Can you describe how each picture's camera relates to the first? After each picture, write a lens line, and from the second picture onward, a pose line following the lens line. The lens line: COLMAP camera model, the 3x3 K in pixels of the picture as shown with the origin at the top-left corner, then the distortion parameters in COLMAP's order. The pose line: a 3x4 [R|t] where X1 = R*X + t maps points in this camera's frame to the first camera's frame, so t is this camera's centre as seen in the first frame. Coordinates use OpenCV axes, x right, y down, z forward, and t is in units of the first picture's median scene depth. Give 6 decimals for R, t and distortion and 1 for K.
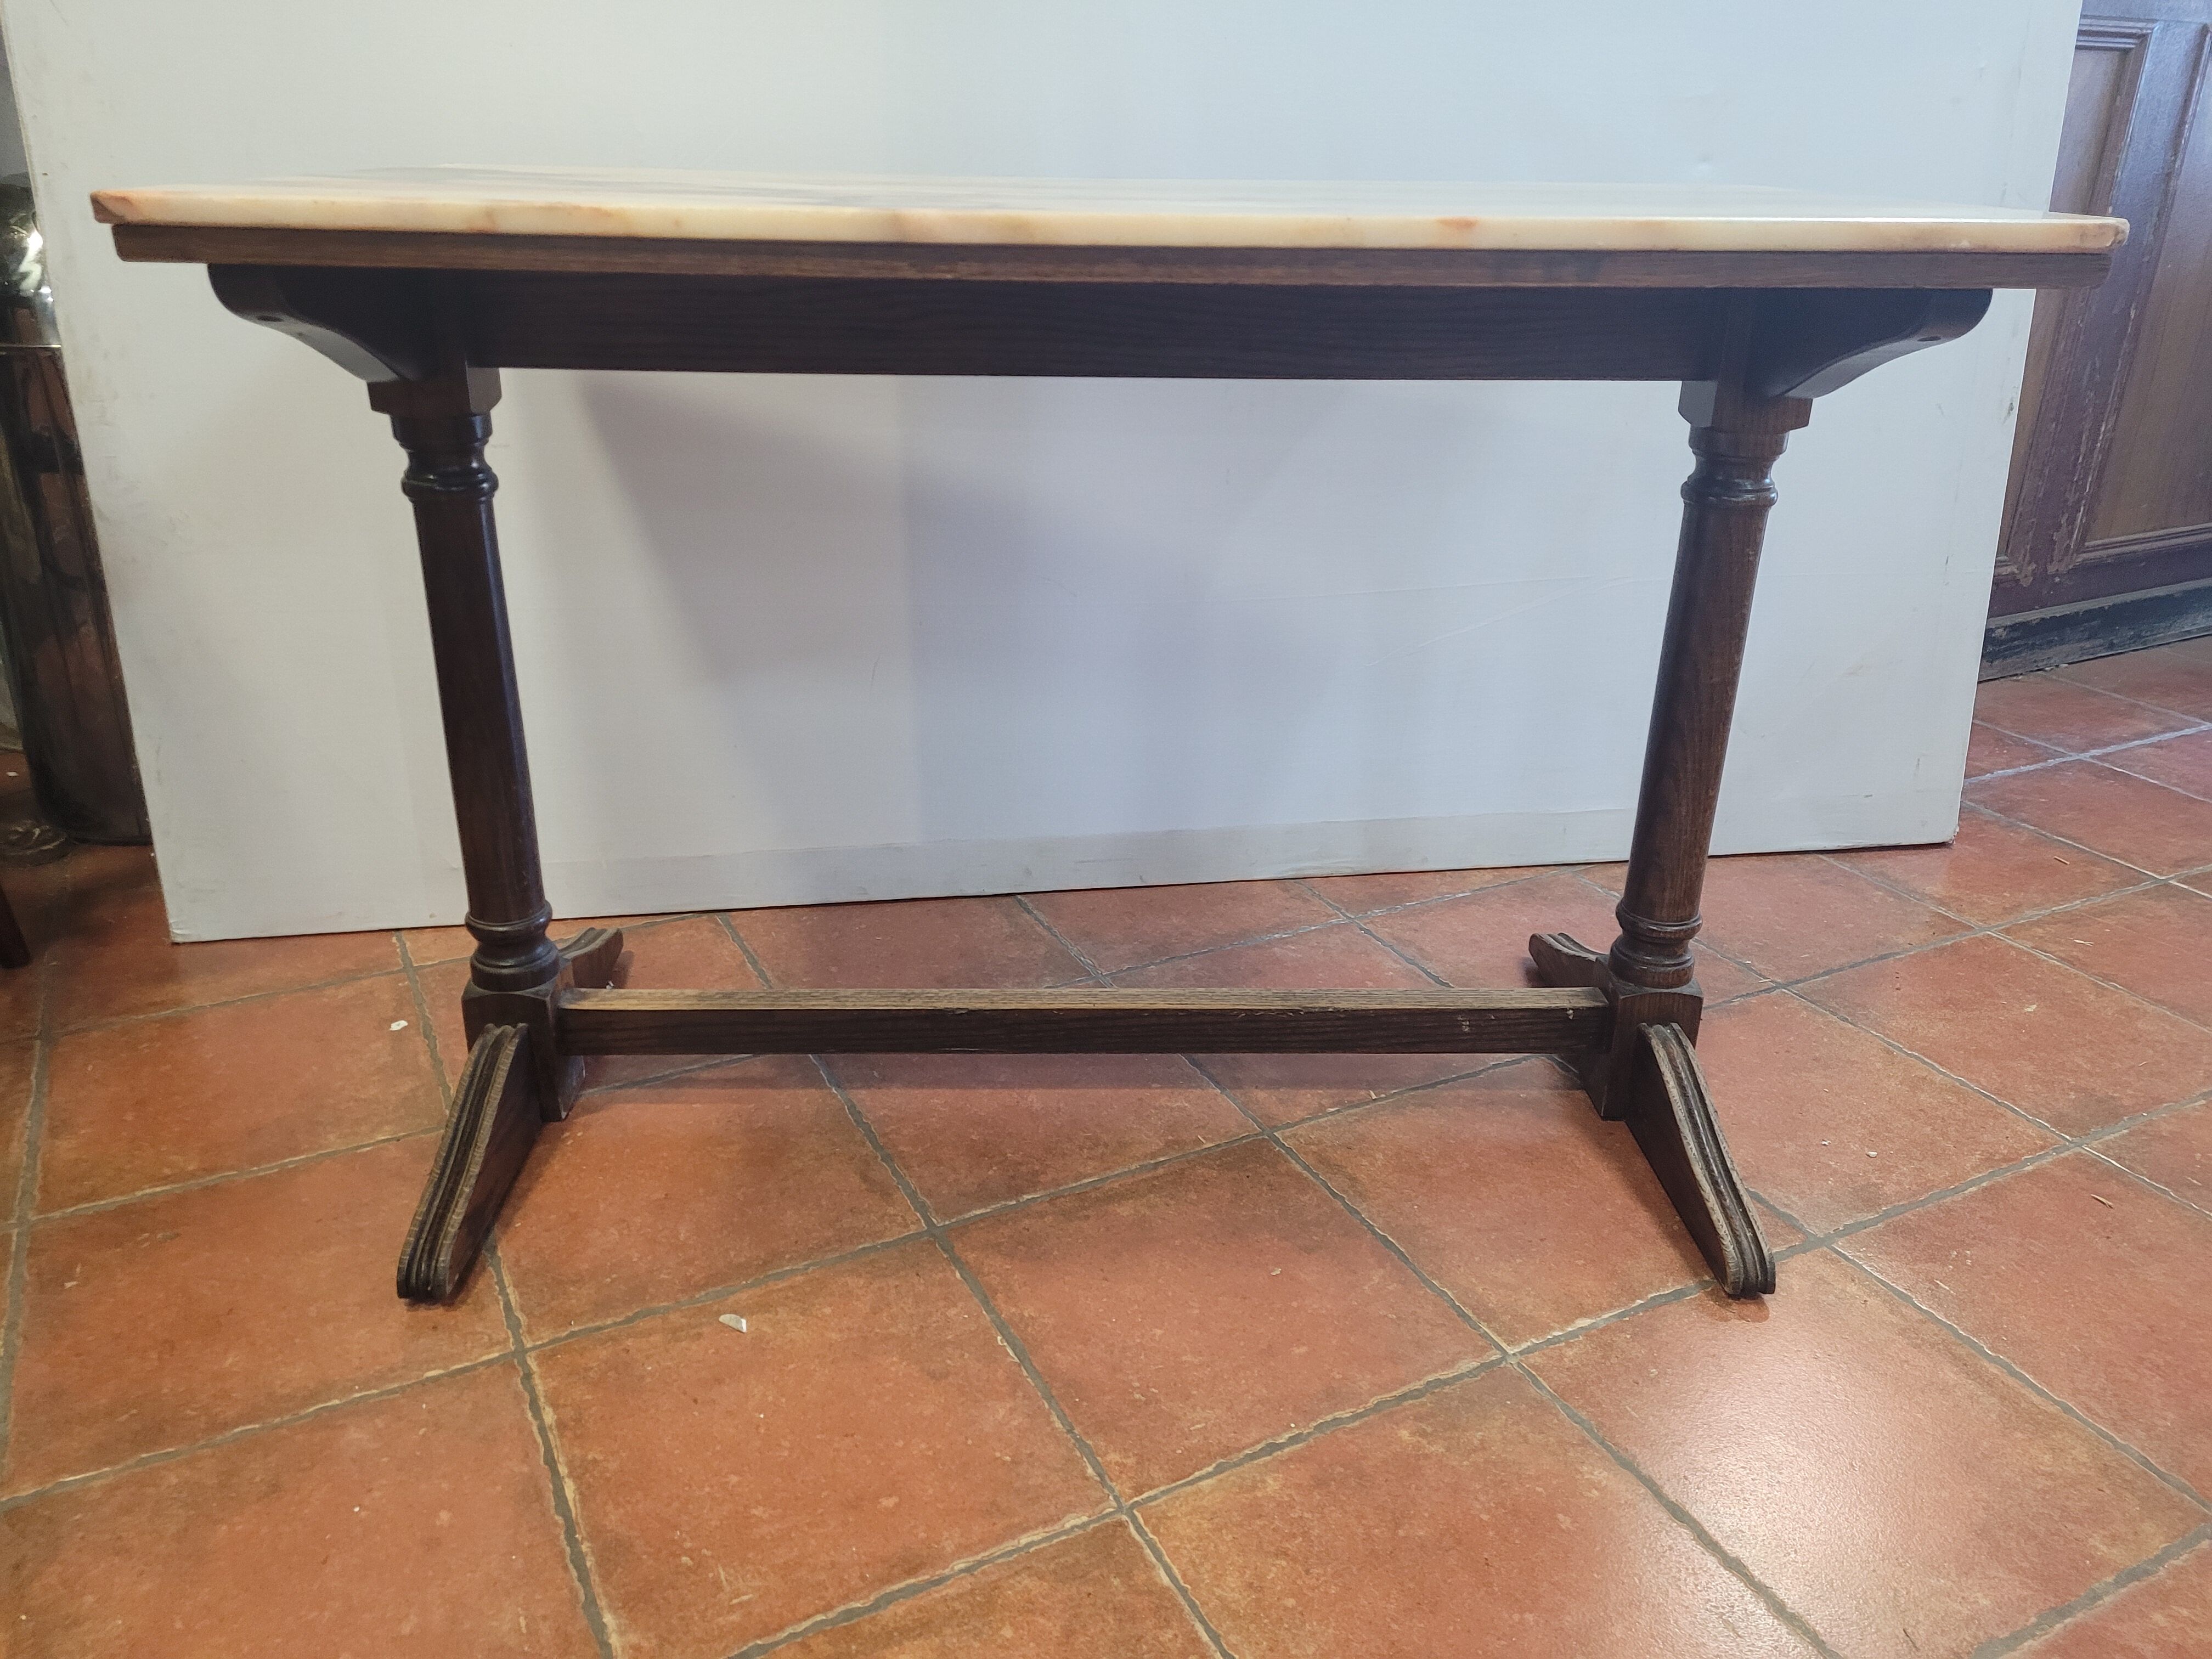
lens RADIAL K [[1641.0, 0, 1074.8], [0, 1641.0, 829.2], [0, 0, 1]] dist [0.057918, -0.046927]
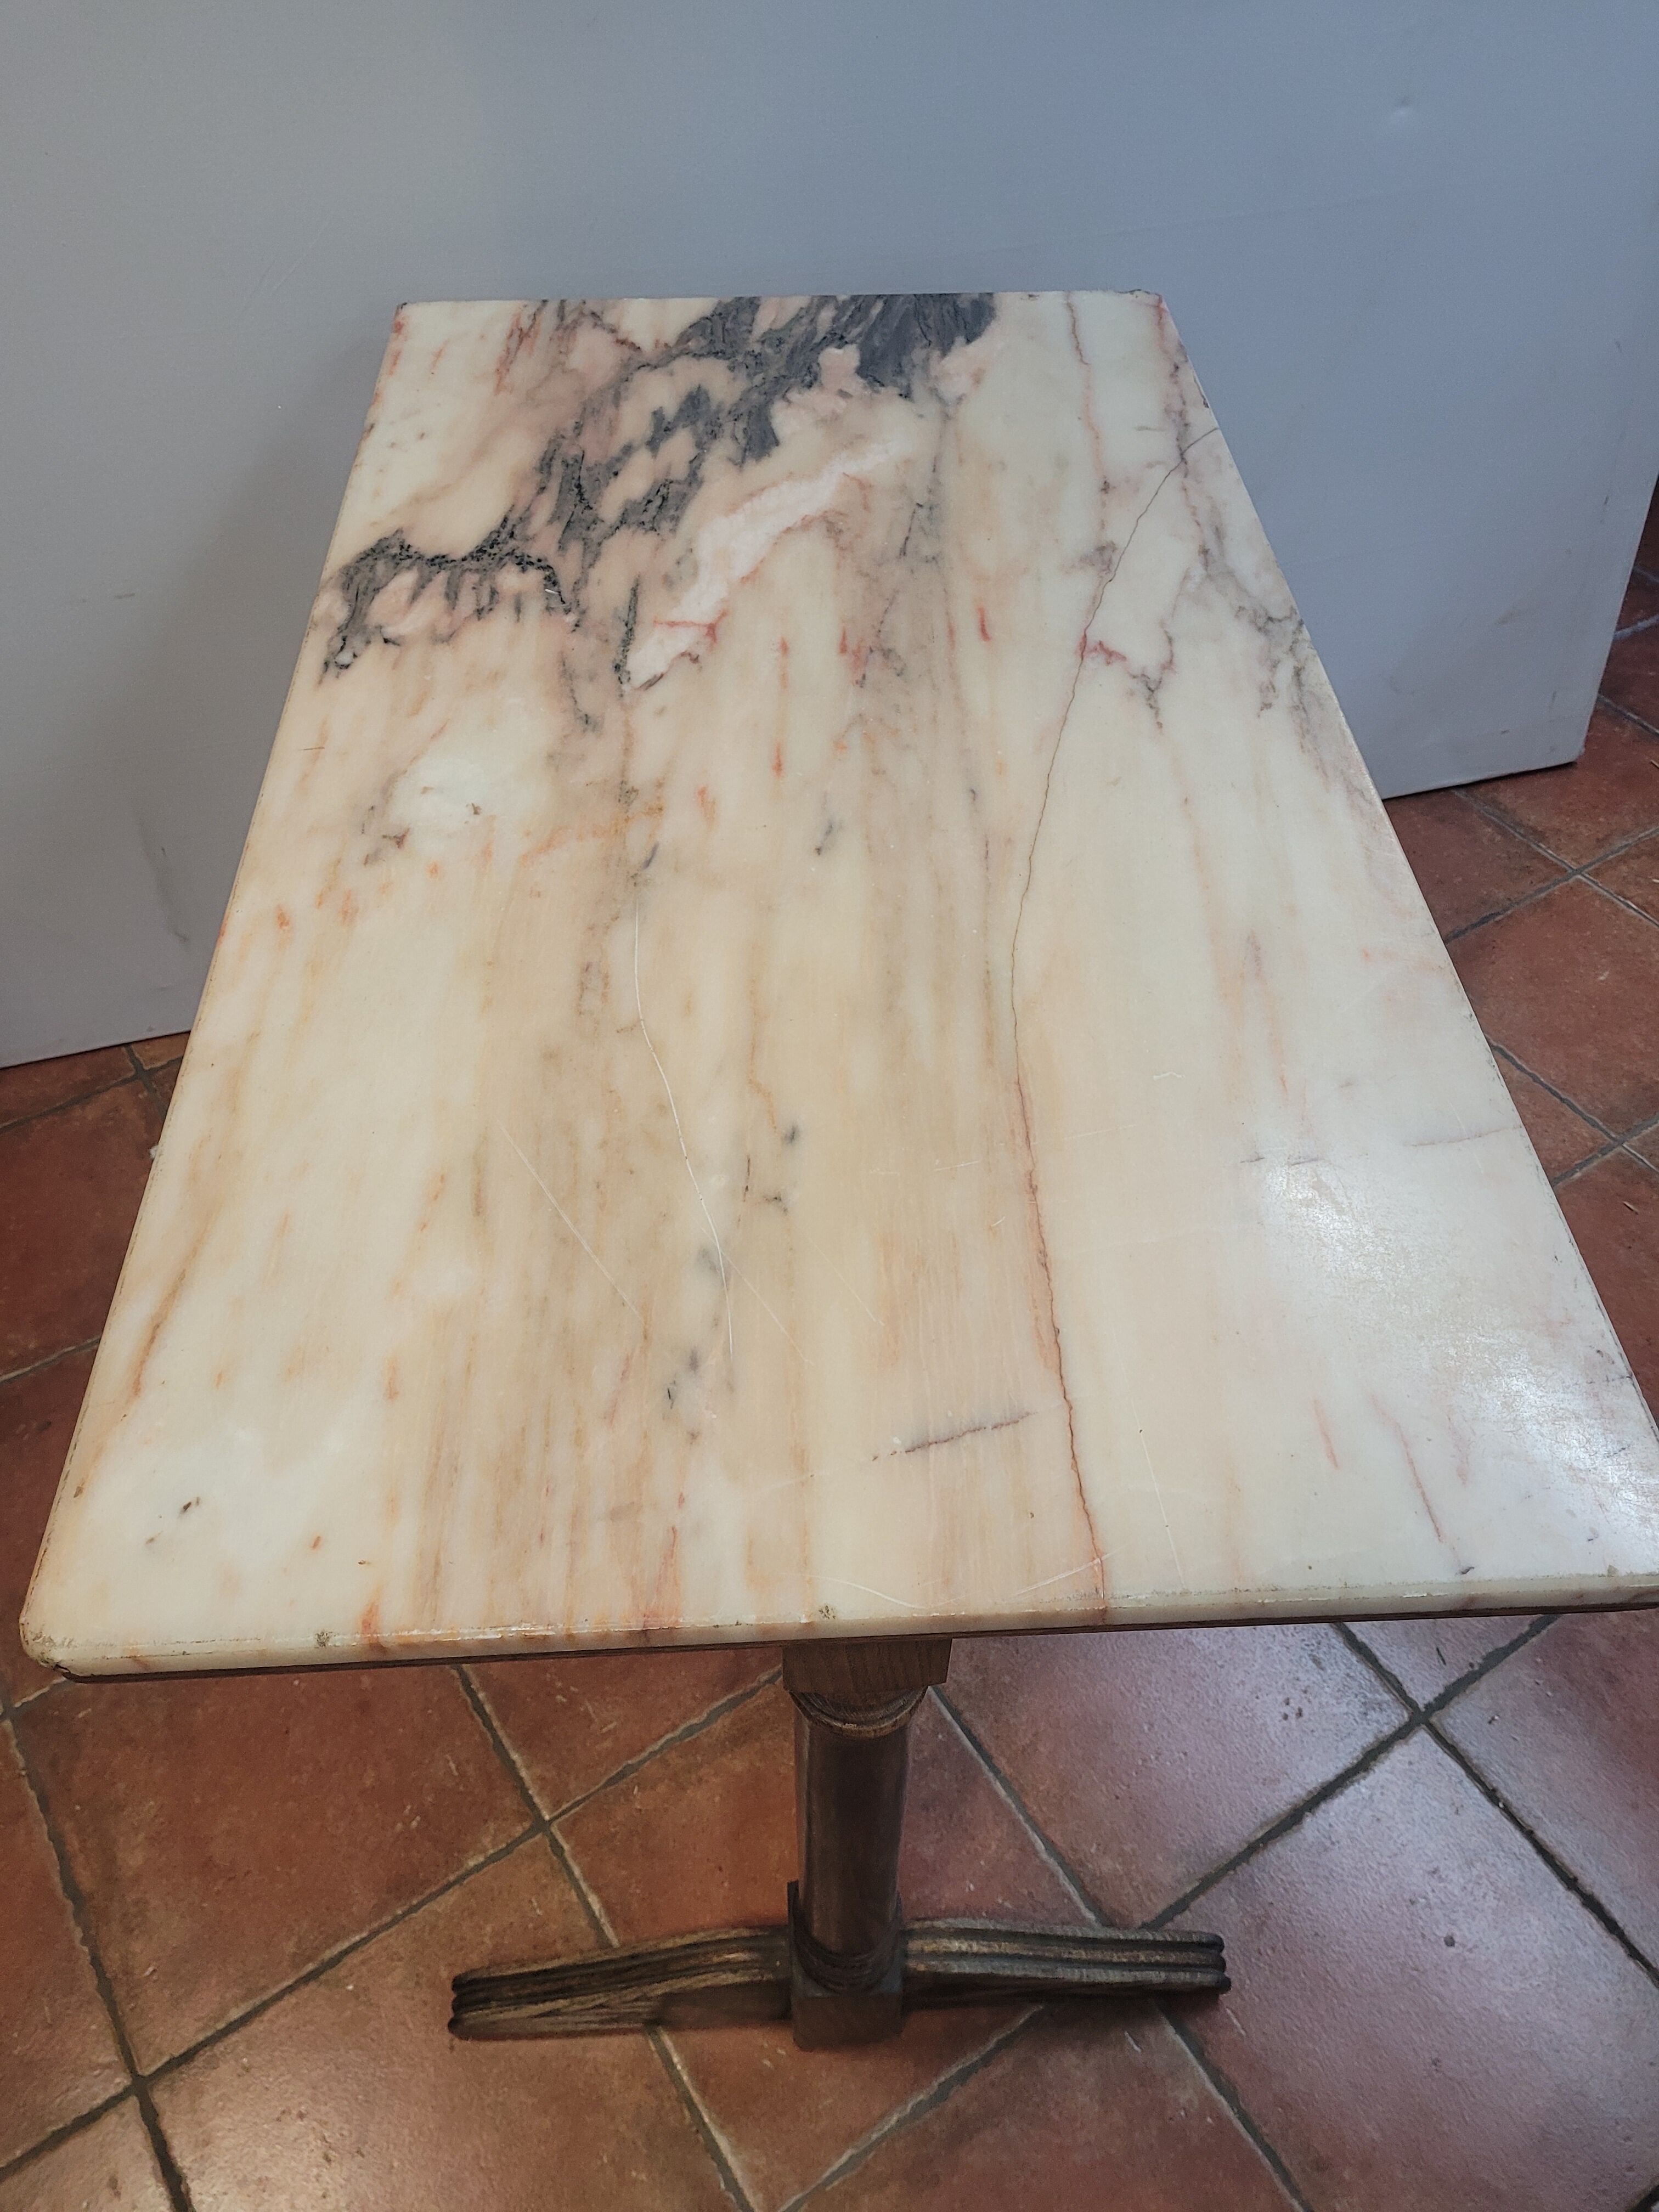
lens RADIAL K [[1650.8, 0, 810.7], [0, 1650.8, 1112.7], [0, 0, 1]] dist [0.054622, -0.054572]
pose [[0.993657, -0.096012, 0.058542, -0.051231], [0.061208, 0.898503, 0.434679, -0.429421], [-0.094334, -0.428338, 0.898681, -0.017193]]
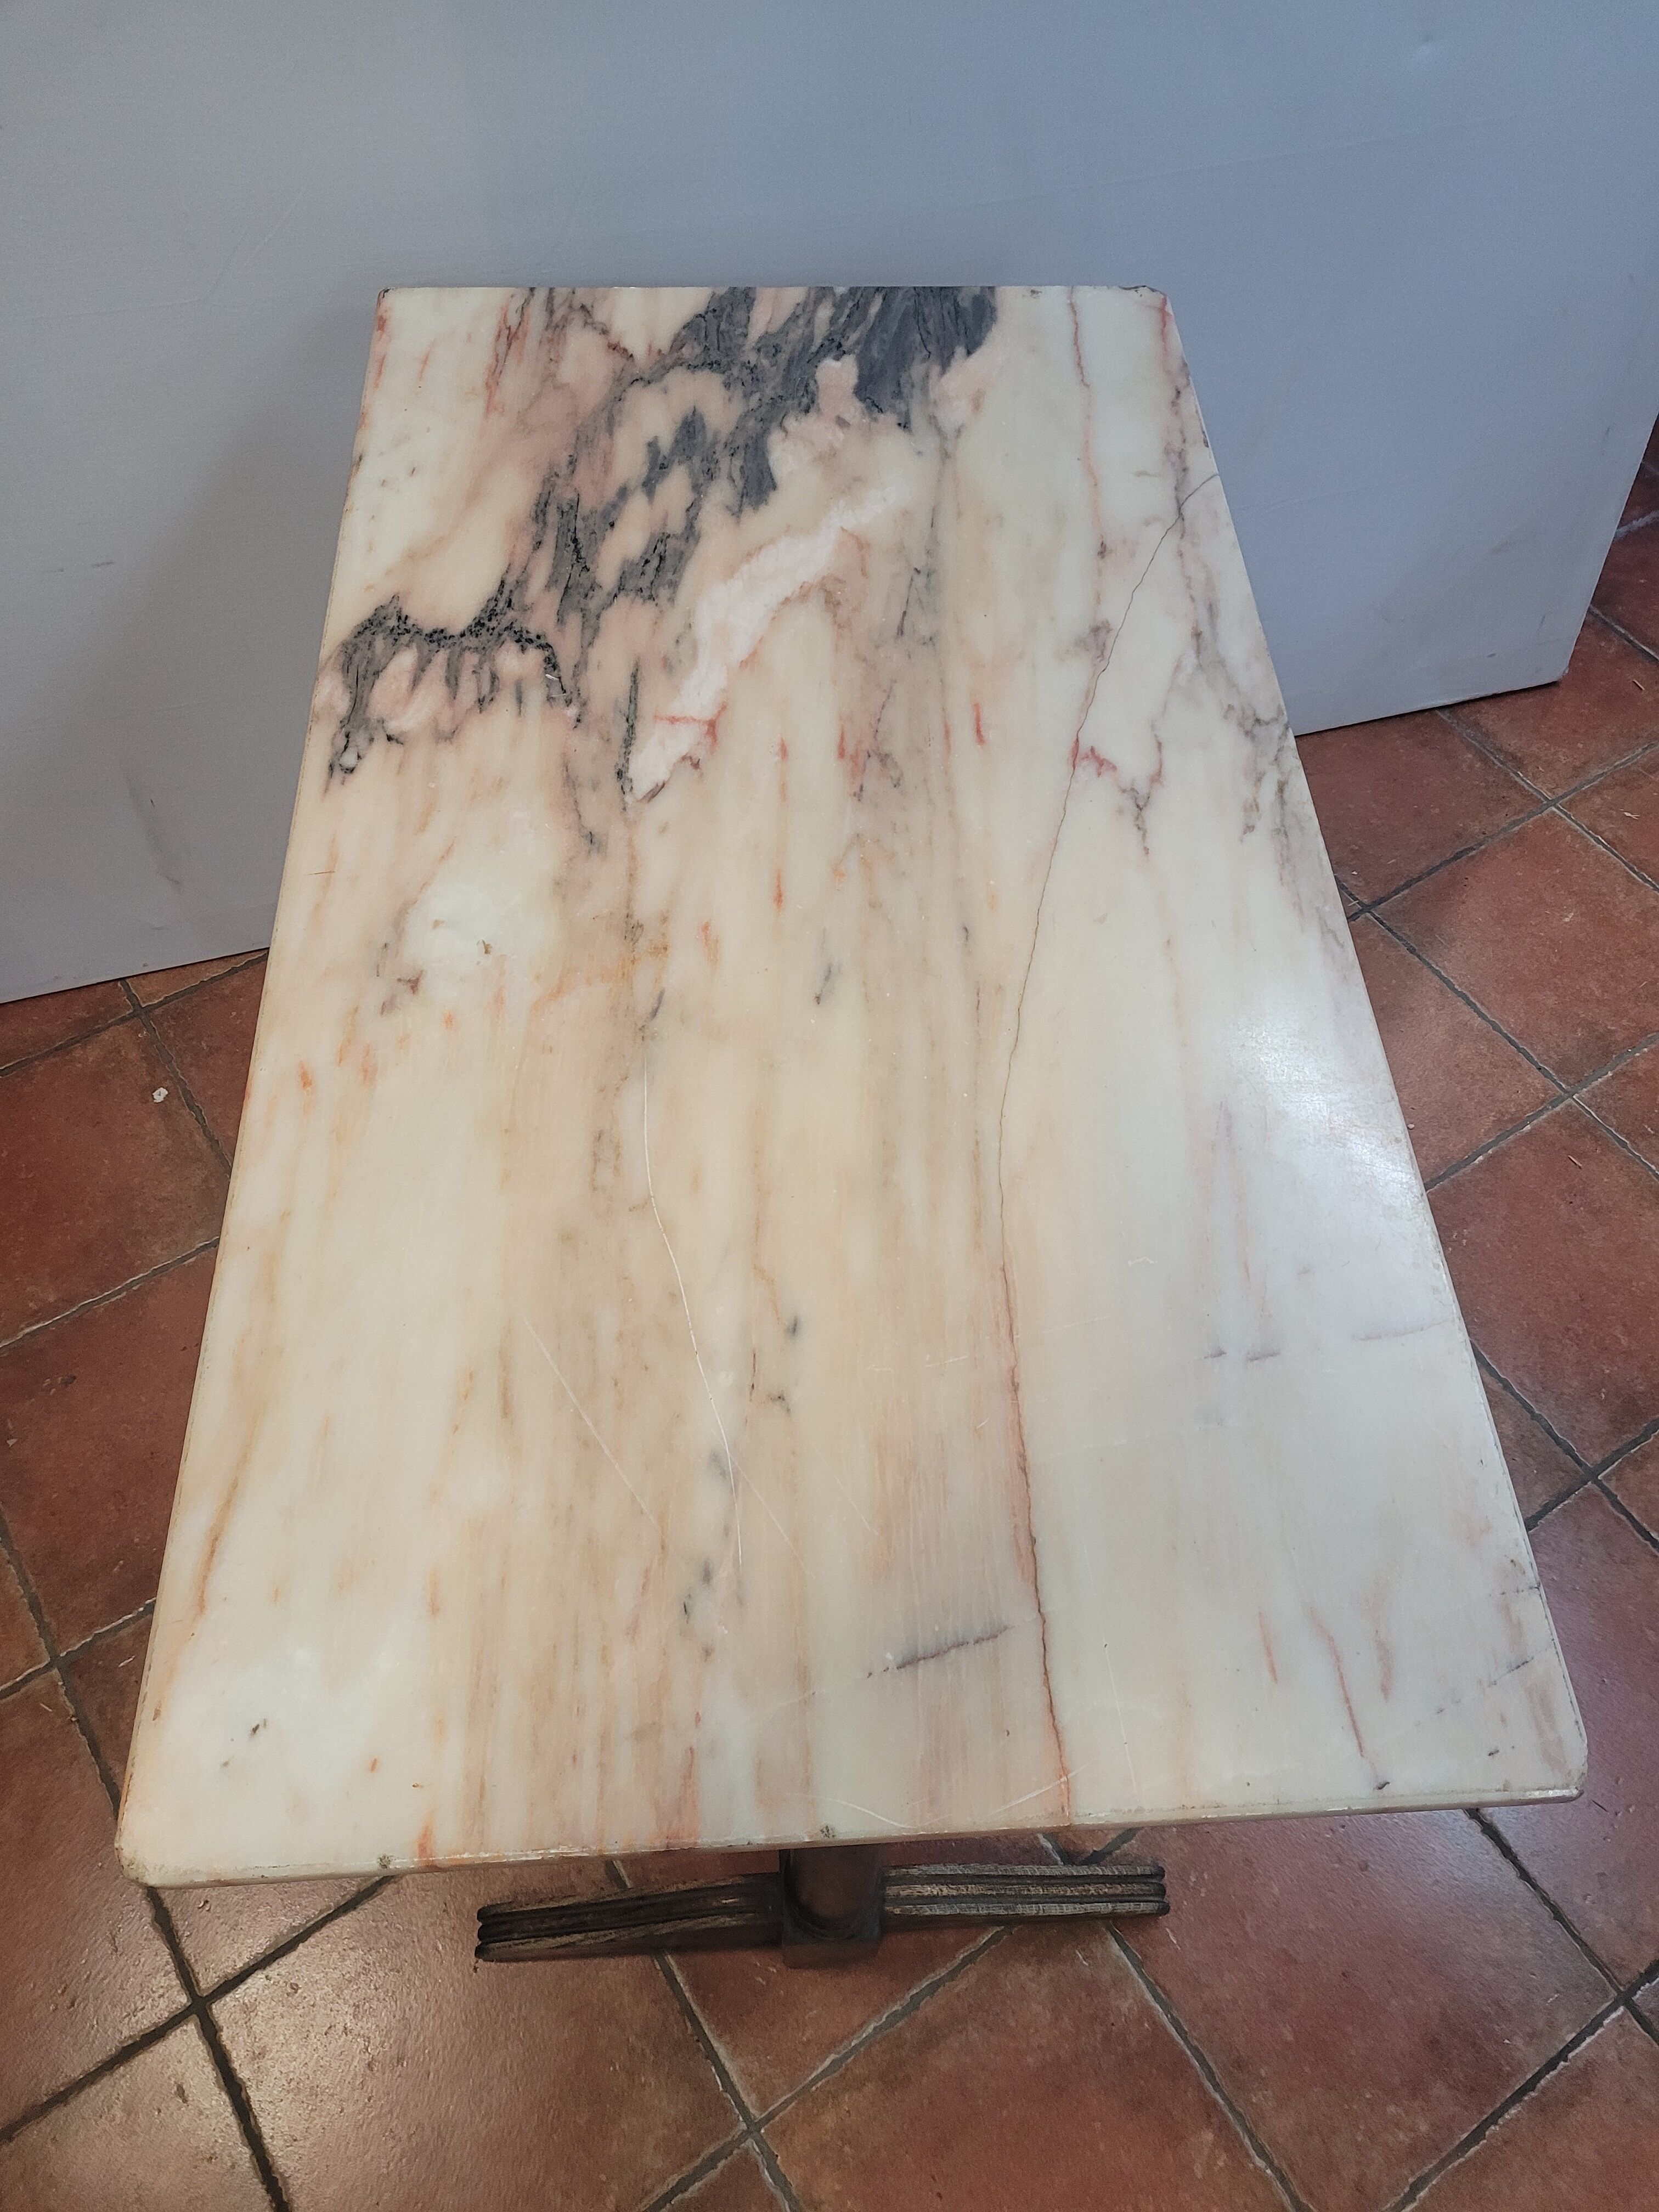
lens RADIAL K [[1642.1, 0, 835.9], [0, 1642.1, 1097.5], [0, 0, 1]] dist [0.057344, -0.046278]
pose [[0.992501, -0.098187, 0.072812, -0.045831], [0.040525, 0.826266, 0.561820, -0.592671], [-0.115326, -0.554656, 0.824049, 0.032435]]
